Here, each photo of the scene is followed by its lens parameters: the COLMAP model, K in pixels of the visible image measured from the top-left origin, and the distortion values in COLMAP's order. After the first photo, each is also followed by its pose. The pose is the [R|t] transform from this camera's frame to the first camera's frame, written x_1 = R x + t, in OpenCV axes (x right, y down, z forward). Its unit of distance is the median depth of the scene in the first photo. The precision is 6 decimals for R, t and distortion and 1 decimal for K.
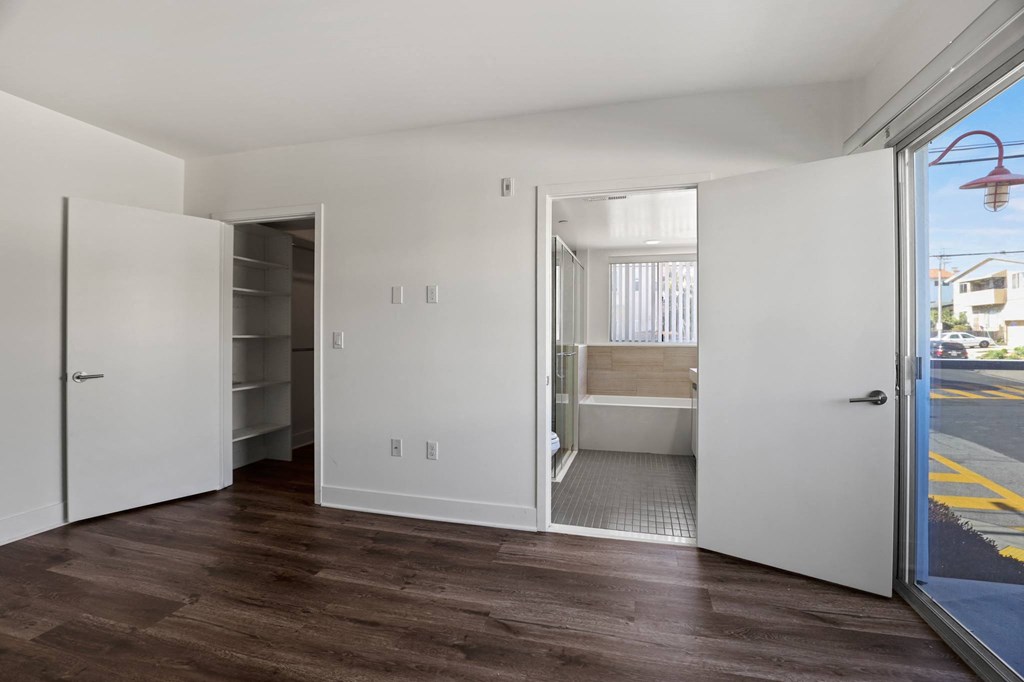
lens RADIAL K [[478.7, 0, 513.1], [0, 478.7, 331.8], [0, 0, 1]] dist [-0.024122, 0.003680]
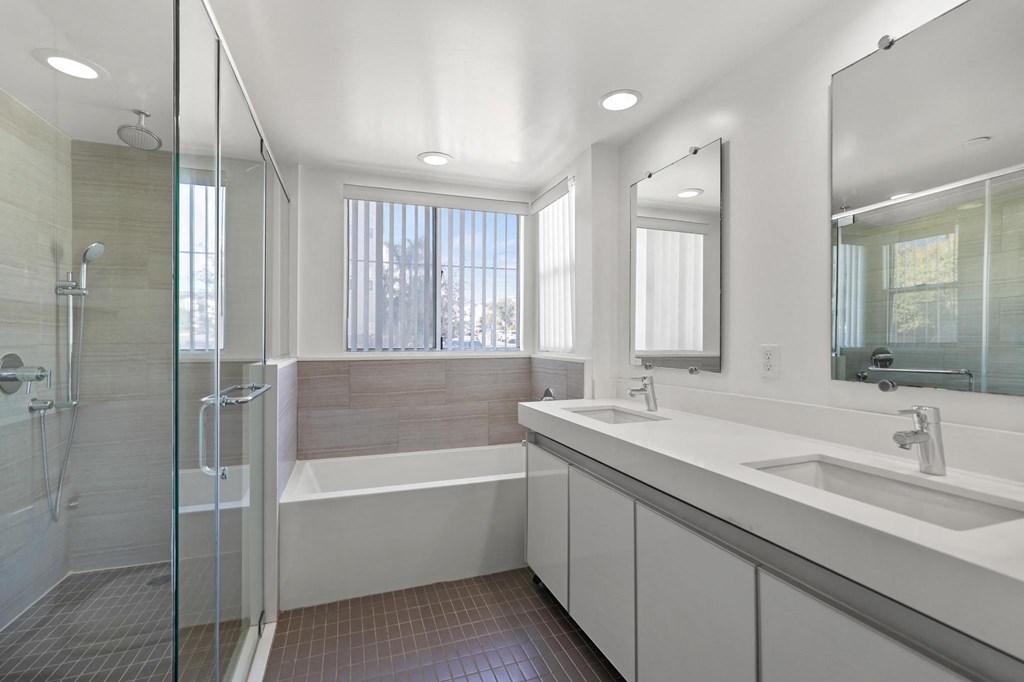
lens RADIAL K [[478.7, 0, 530.7], [0, 478.7, 341.1], [0, 0, 1]] dist [-0.024122, 0.003680]
pose [[0.808402, -0.000365, 0.588631, 0.065528], [-0.005713, 0.999948, 0.008466, 0.004690], [-0.588603, -0.010207, 0.808358, 0.490398]]
